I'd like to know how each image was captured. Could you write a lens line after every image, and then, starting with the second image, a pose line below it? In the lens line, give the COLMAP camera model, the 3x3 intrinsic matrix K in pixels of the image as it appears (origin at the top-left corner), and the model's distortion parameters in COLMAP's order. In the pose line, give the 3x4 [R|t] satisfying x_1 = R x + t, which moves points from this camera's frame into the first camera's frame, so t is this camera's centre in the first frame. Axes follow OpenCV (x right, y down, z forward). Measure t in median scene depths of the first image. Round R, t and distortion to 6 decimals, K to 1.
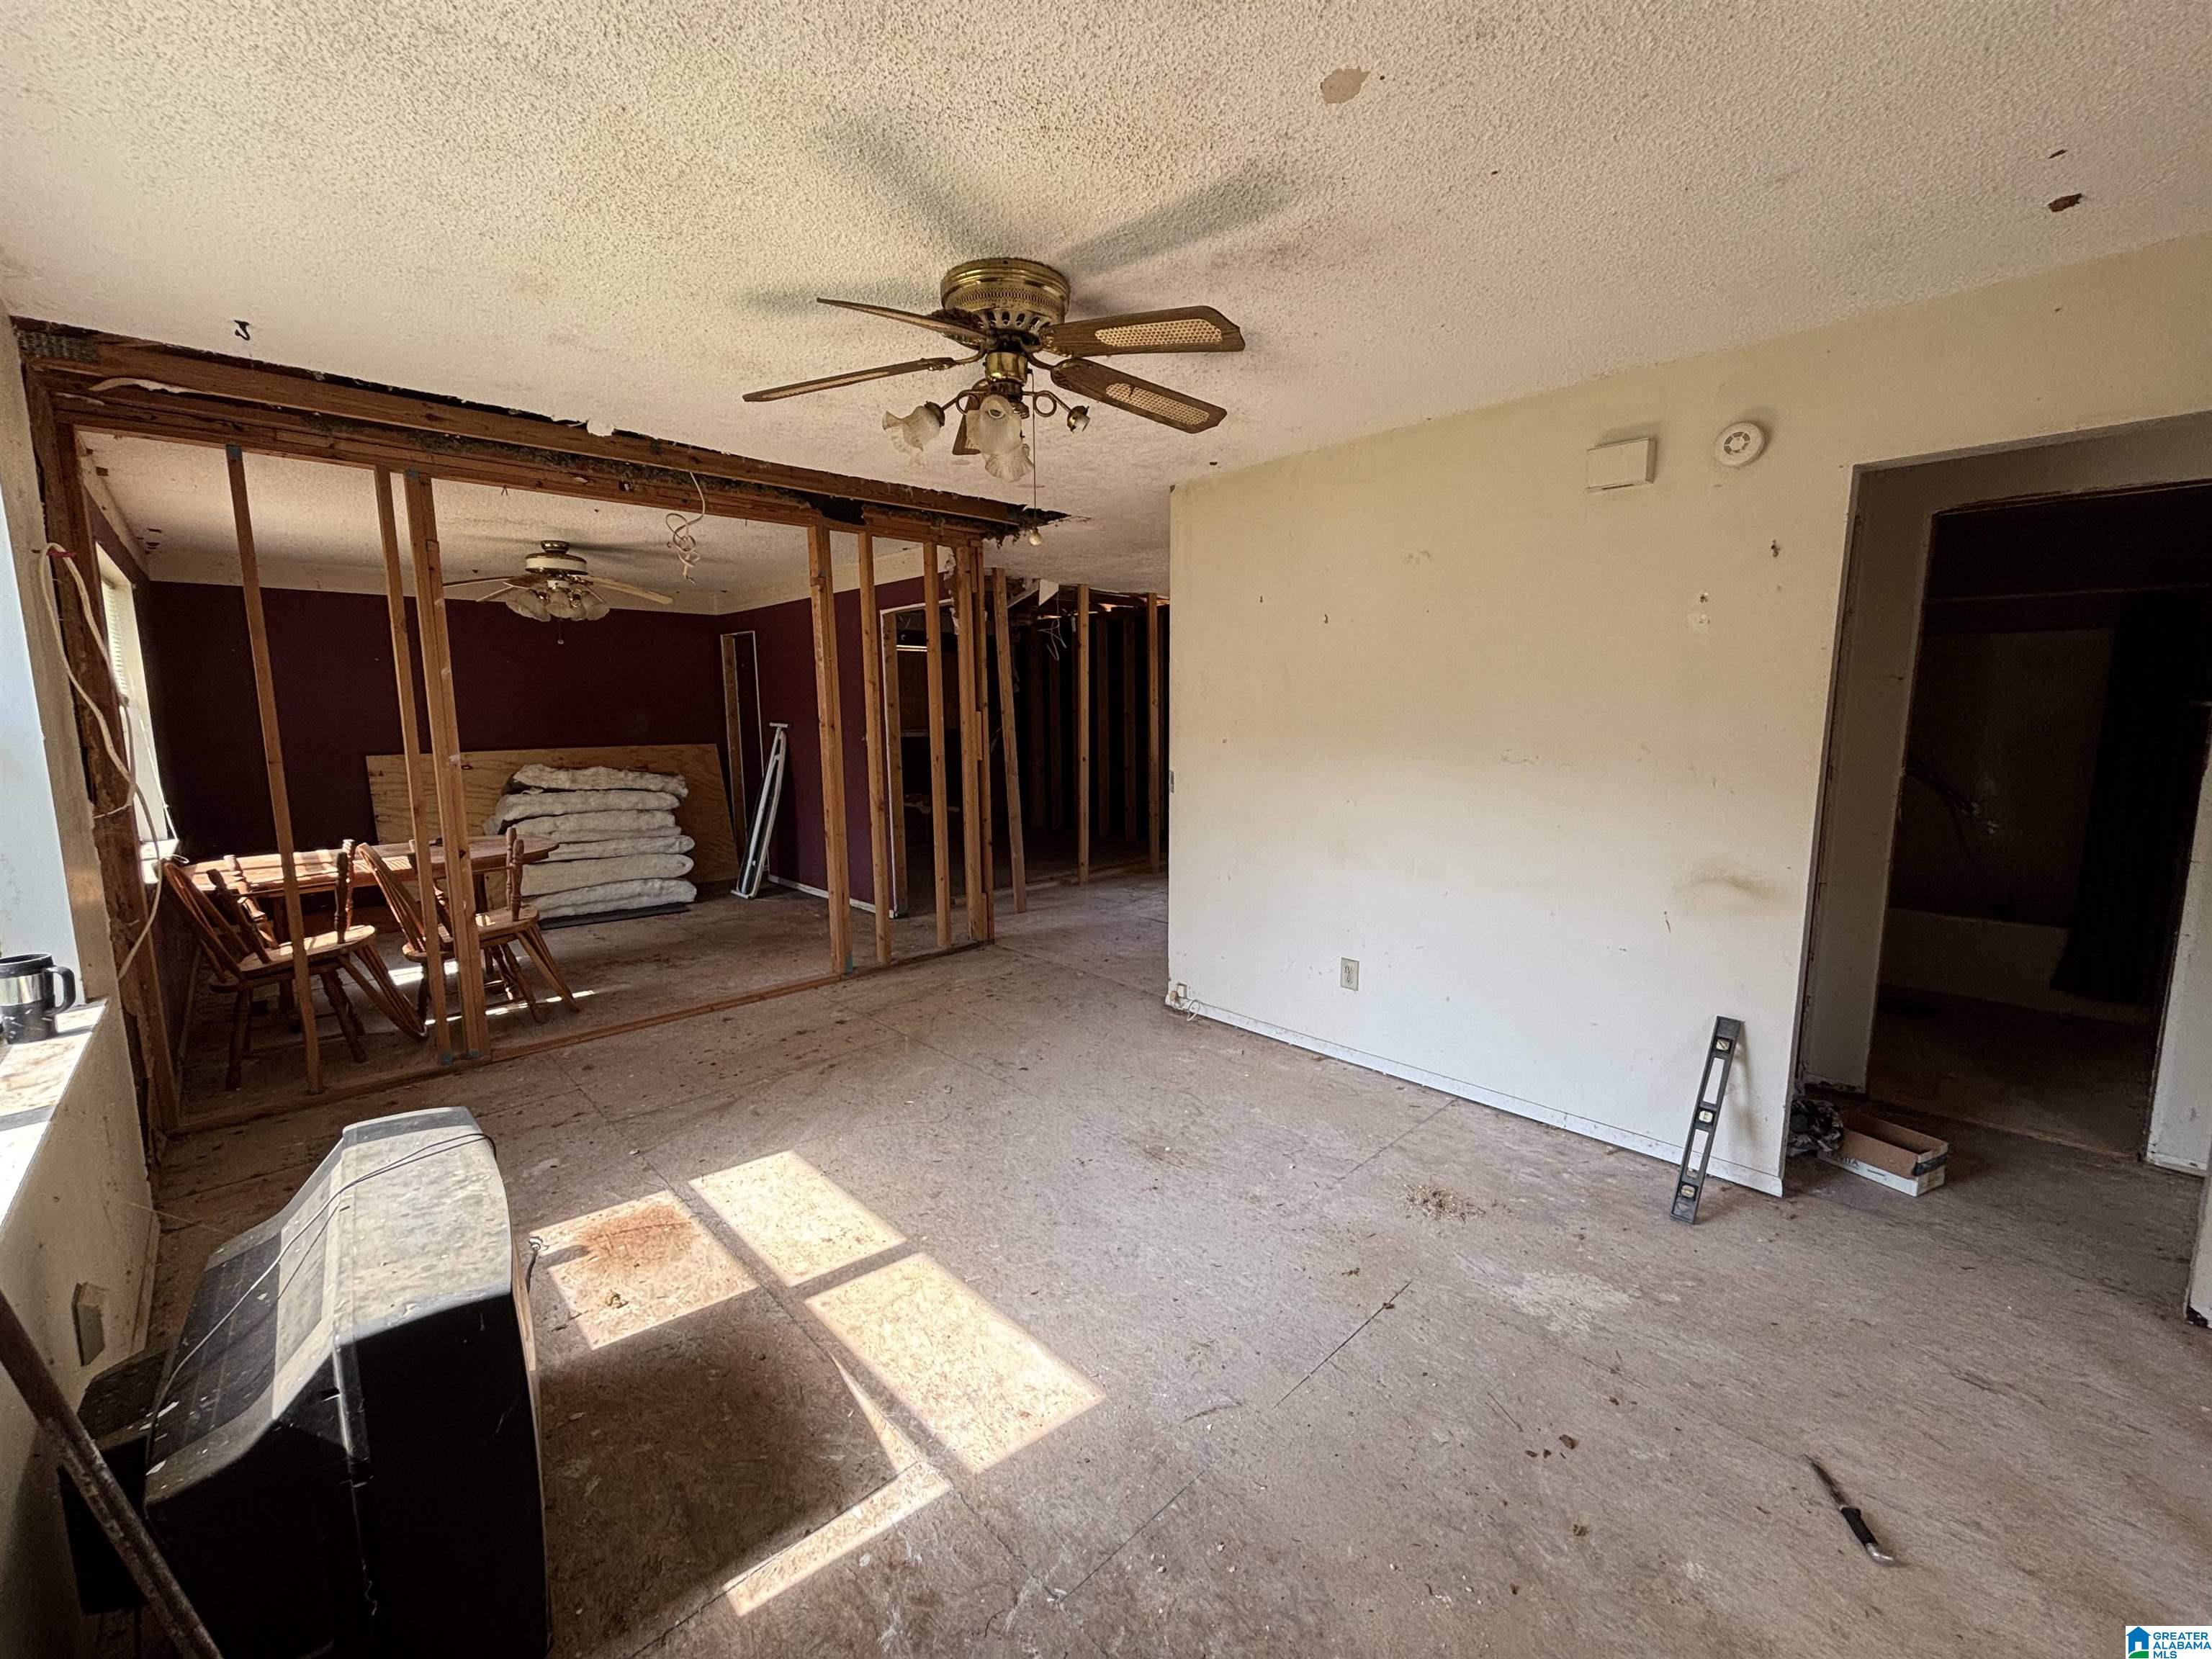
lens RADIAL K [[899.0, 0, 1110.3], [0, 899.0, 832.1], [0, 0, 1]] dist [-0.003357, 0.001004]
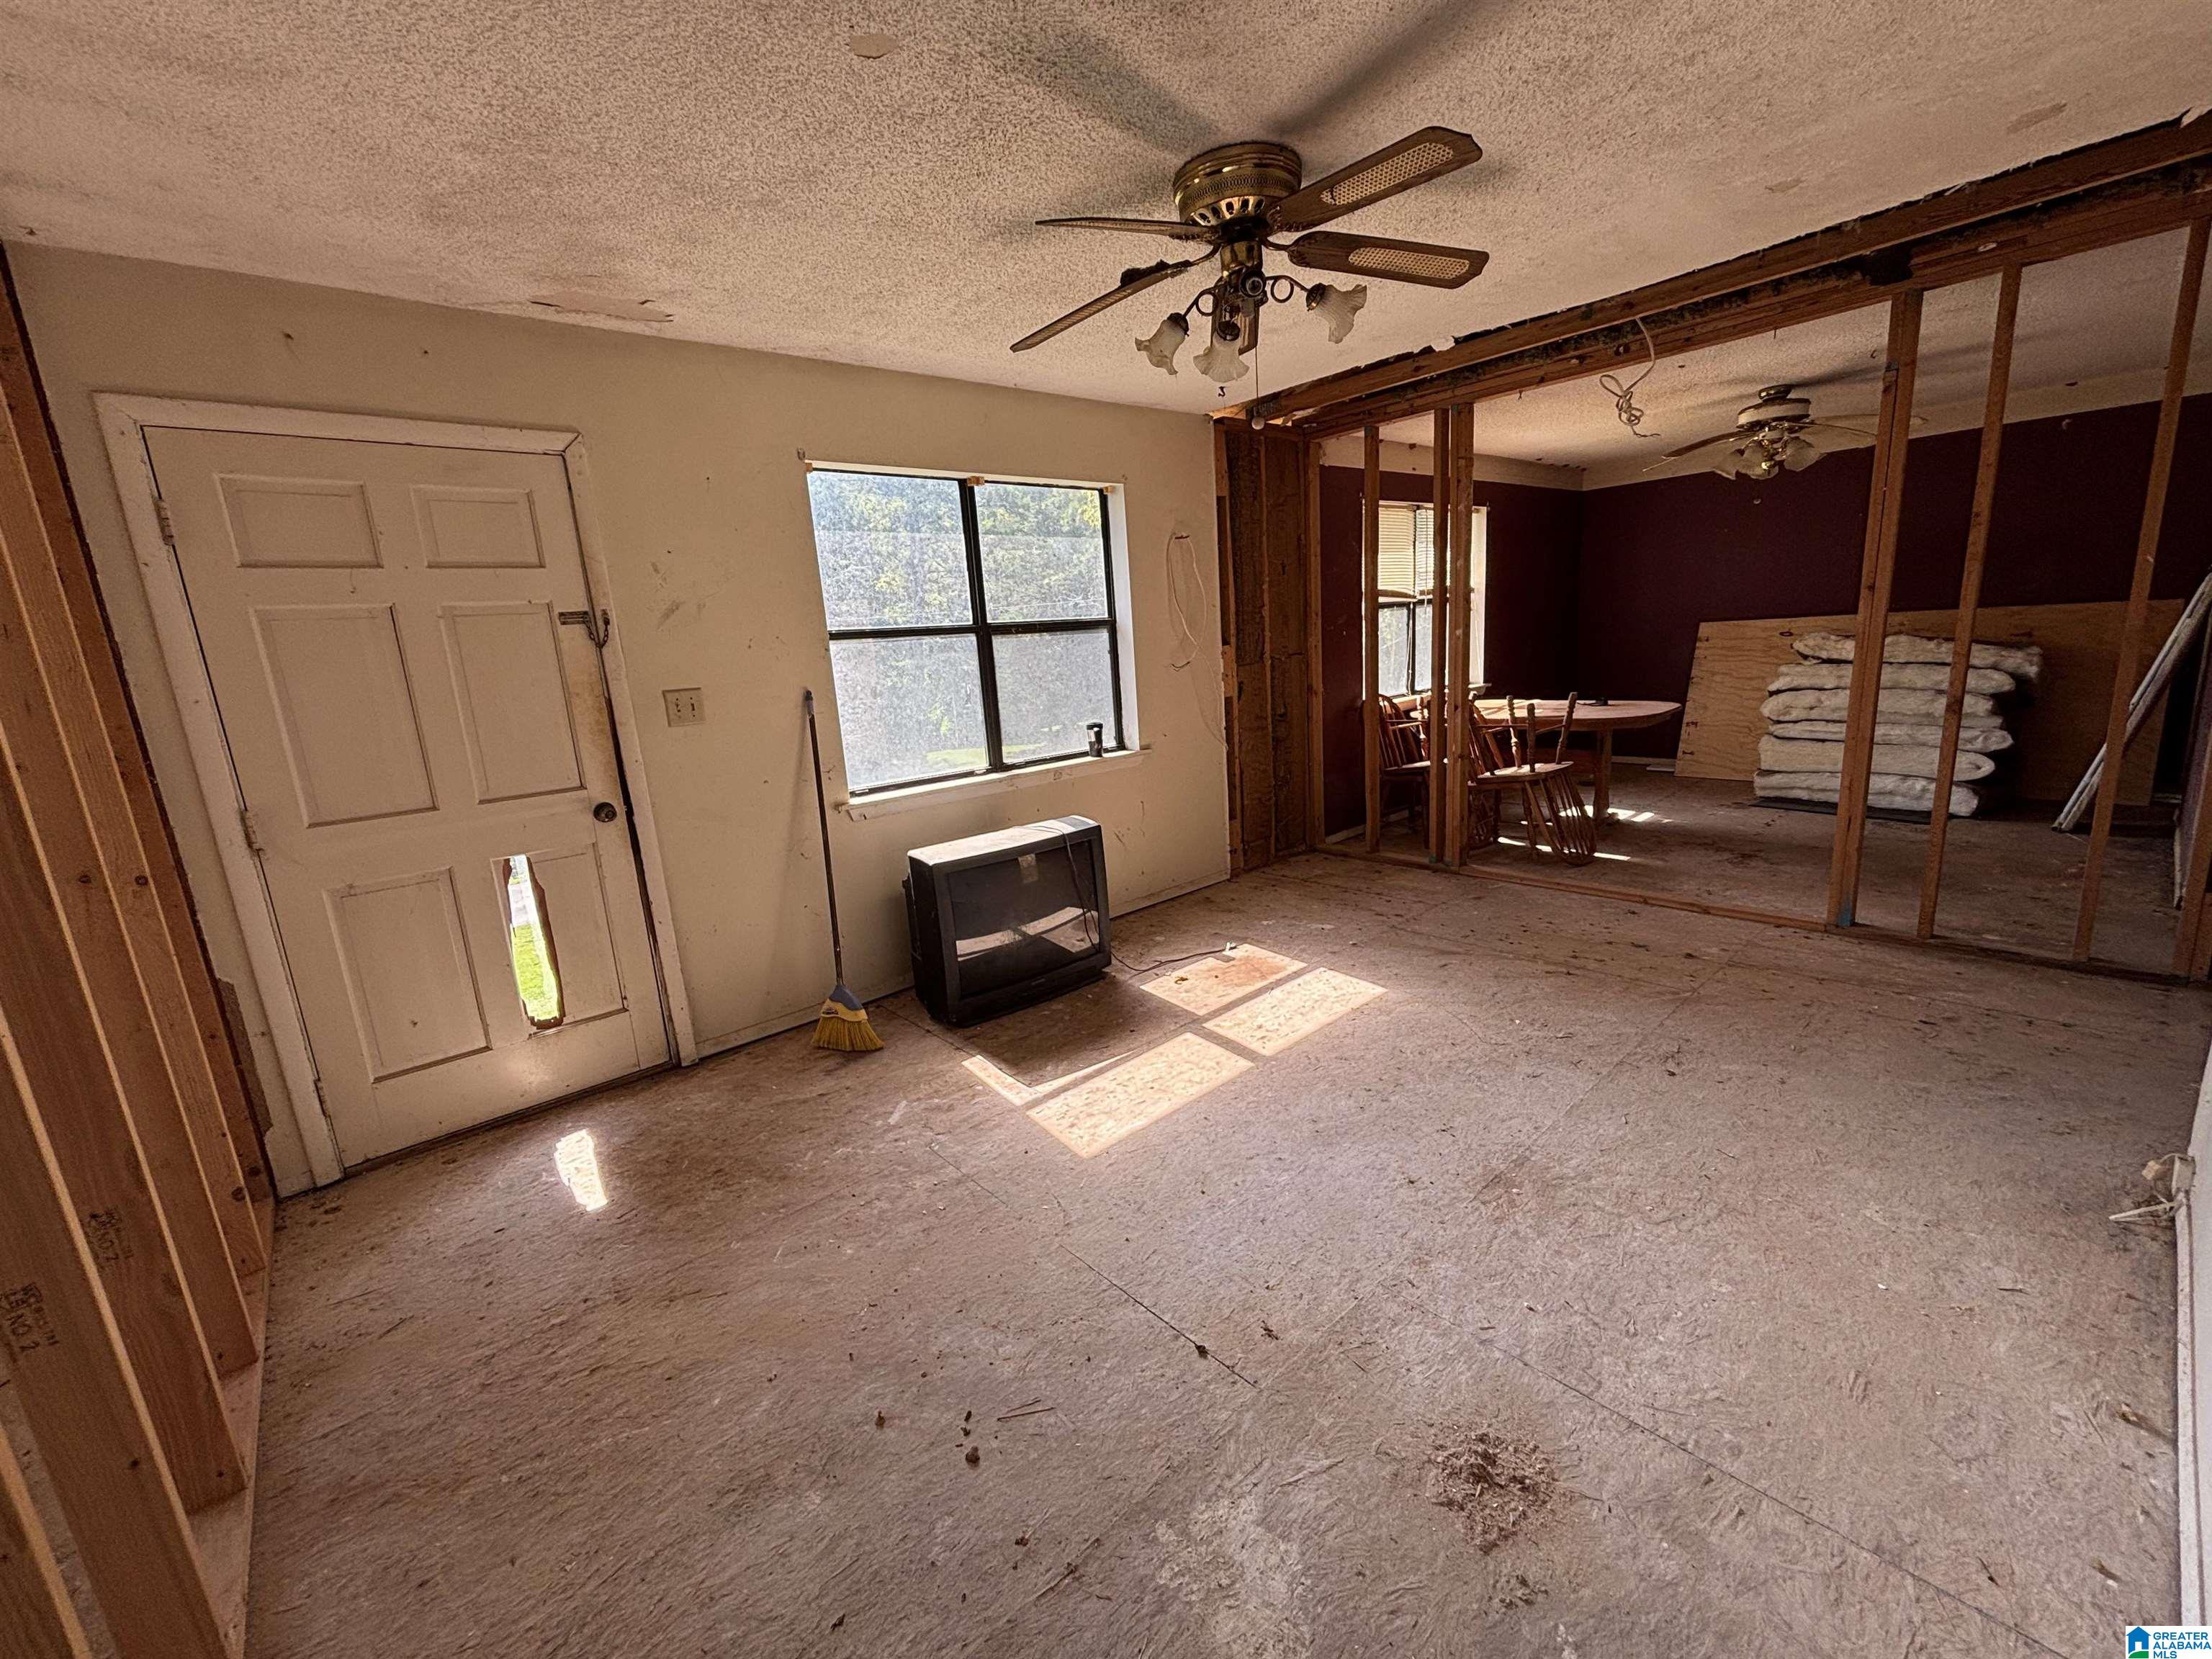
lens RADIAL K [[899.0, 0, 1088.4], [0, 899.0, 830.4], [0, 0, 1]] dist [-0.003357, 0.001004]
pose [[-0.060155, 0.225722, -0.972333, 0.590090], [-0.069405, 0.970794, 0.229658, -0.062829], [0.995773, 0.081300, -0.042732, 0.529652]]
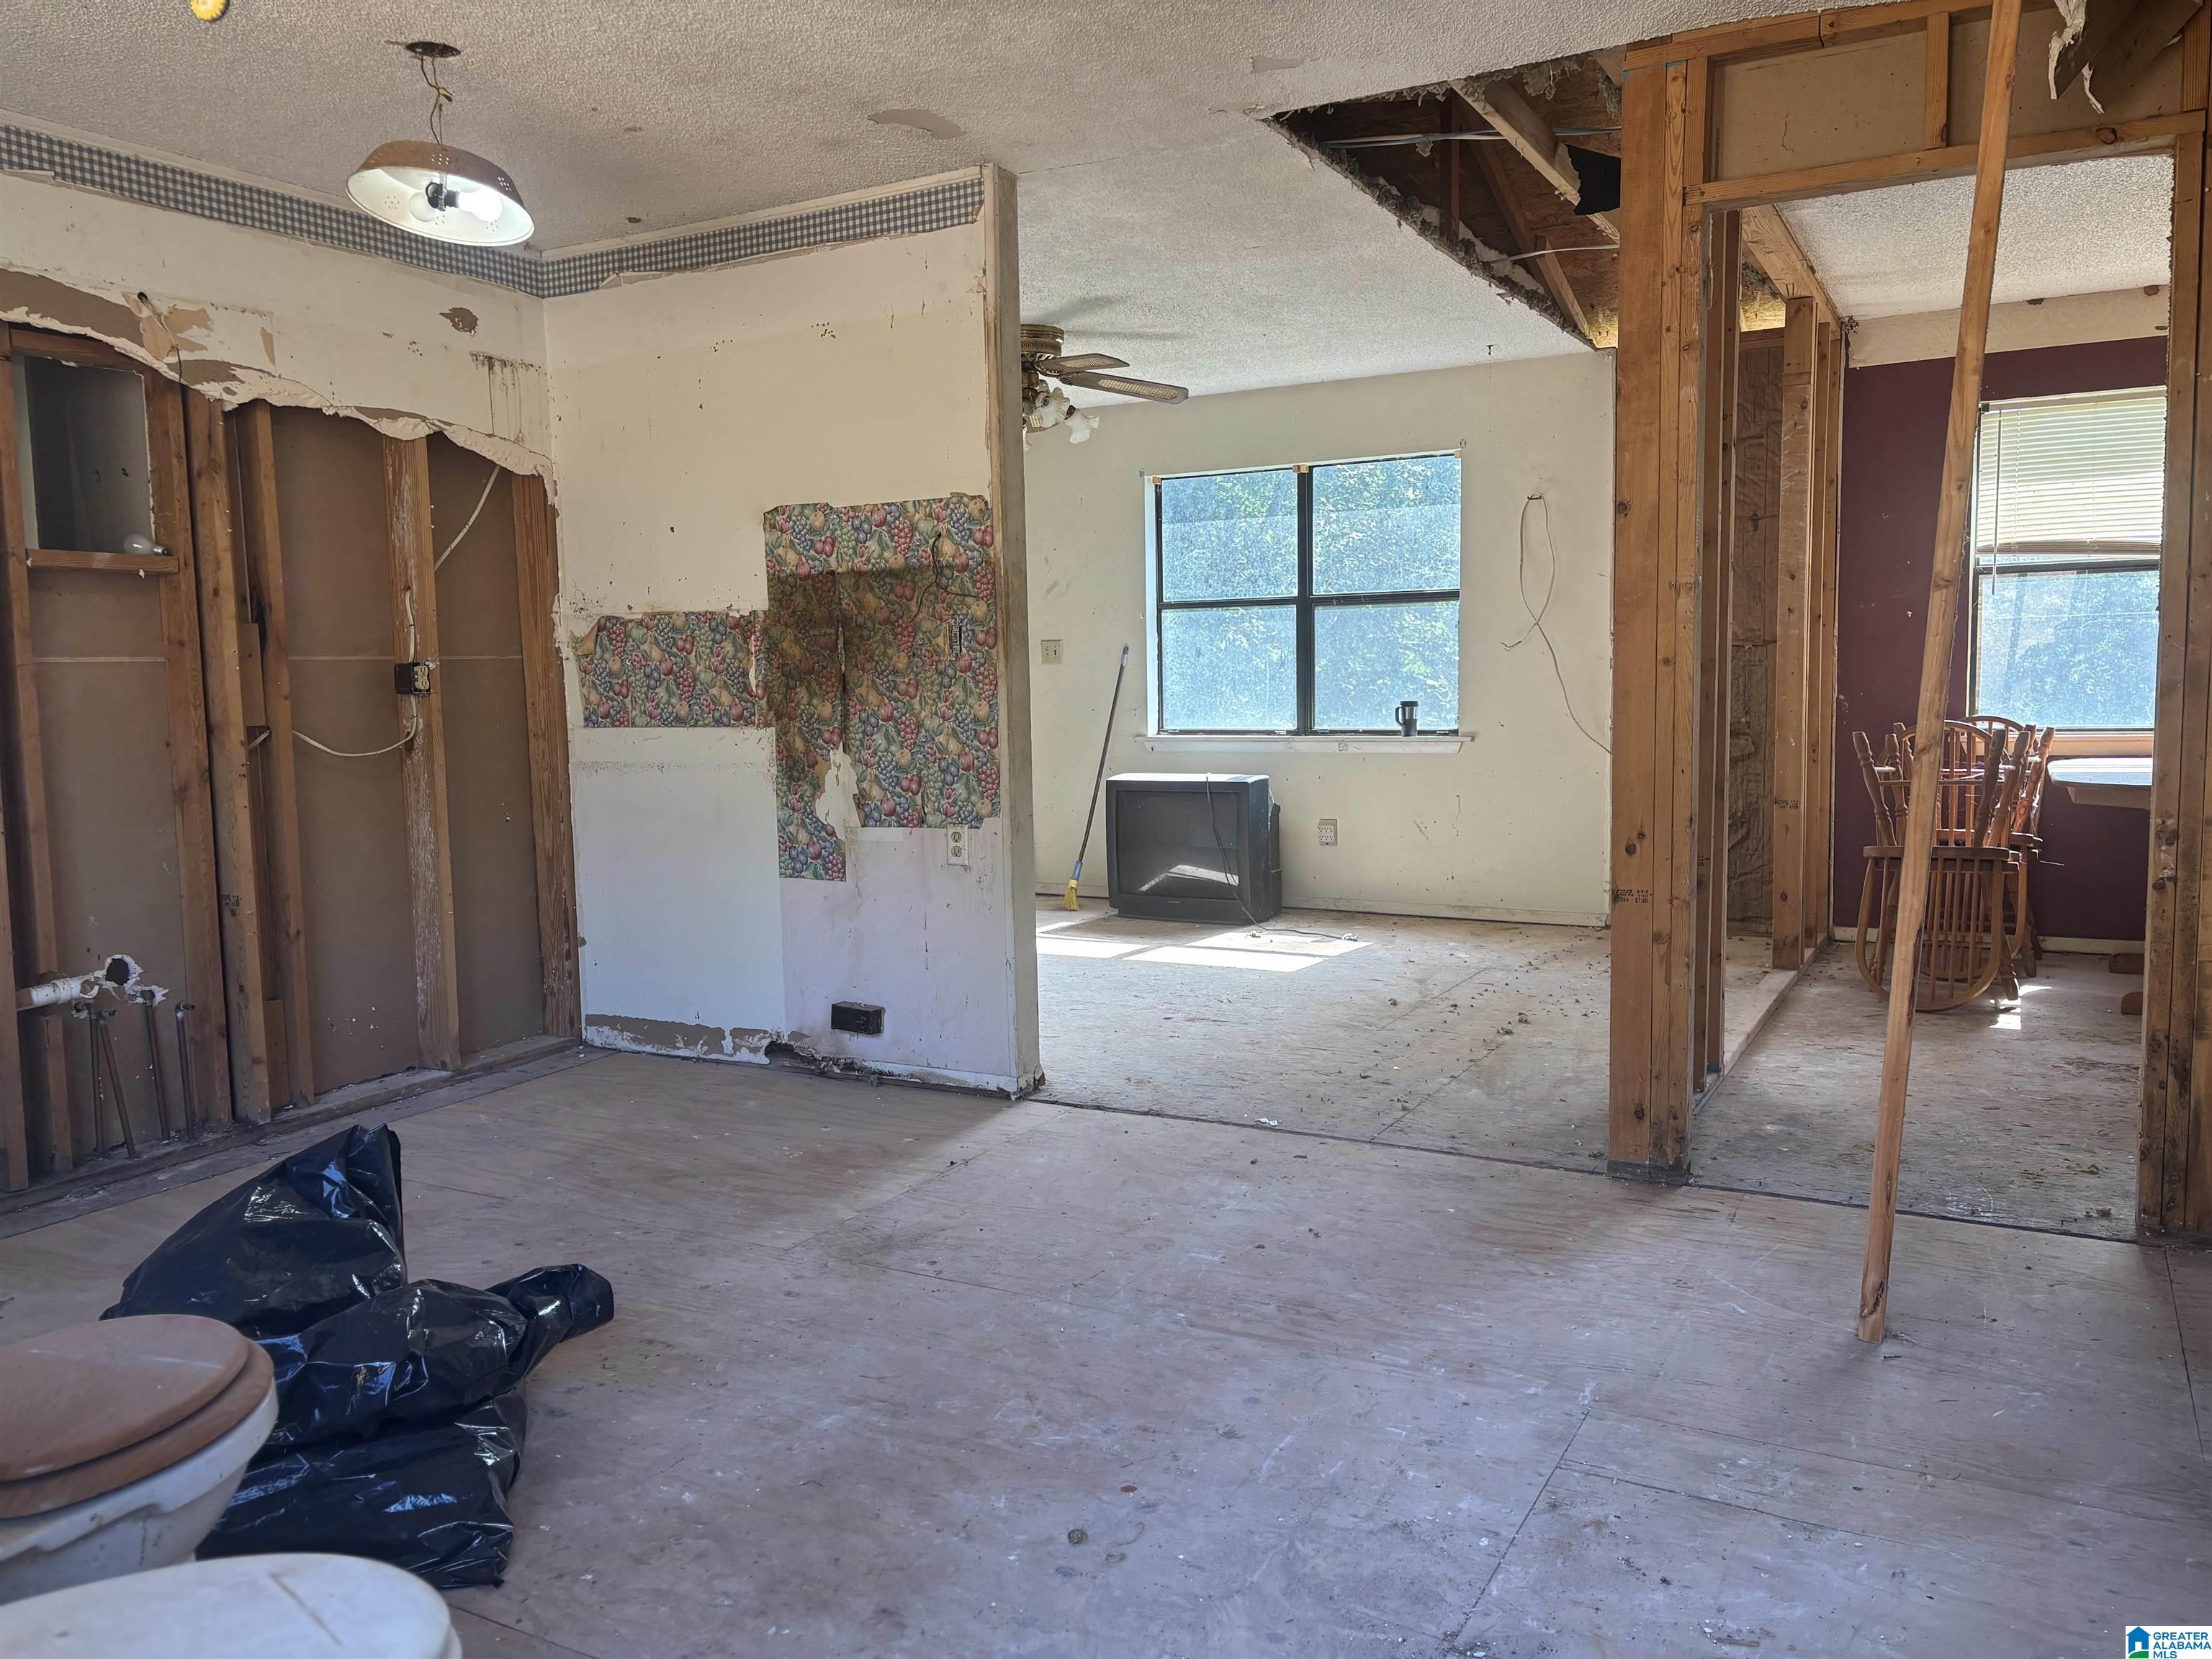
lens RADIAL K [[1669.6, 0, 1105.4], [0, 1669.6, 823.5], [0, 0, 1]] dist [0.059283, -0.061029]
pose [[-0.956248, 0.056808, -0.286989, 0.374355], [-0.010887, 0.973377, 0.228951, -0.249141], [0.292355, 0.222058, -0.930171, 2.304414]]
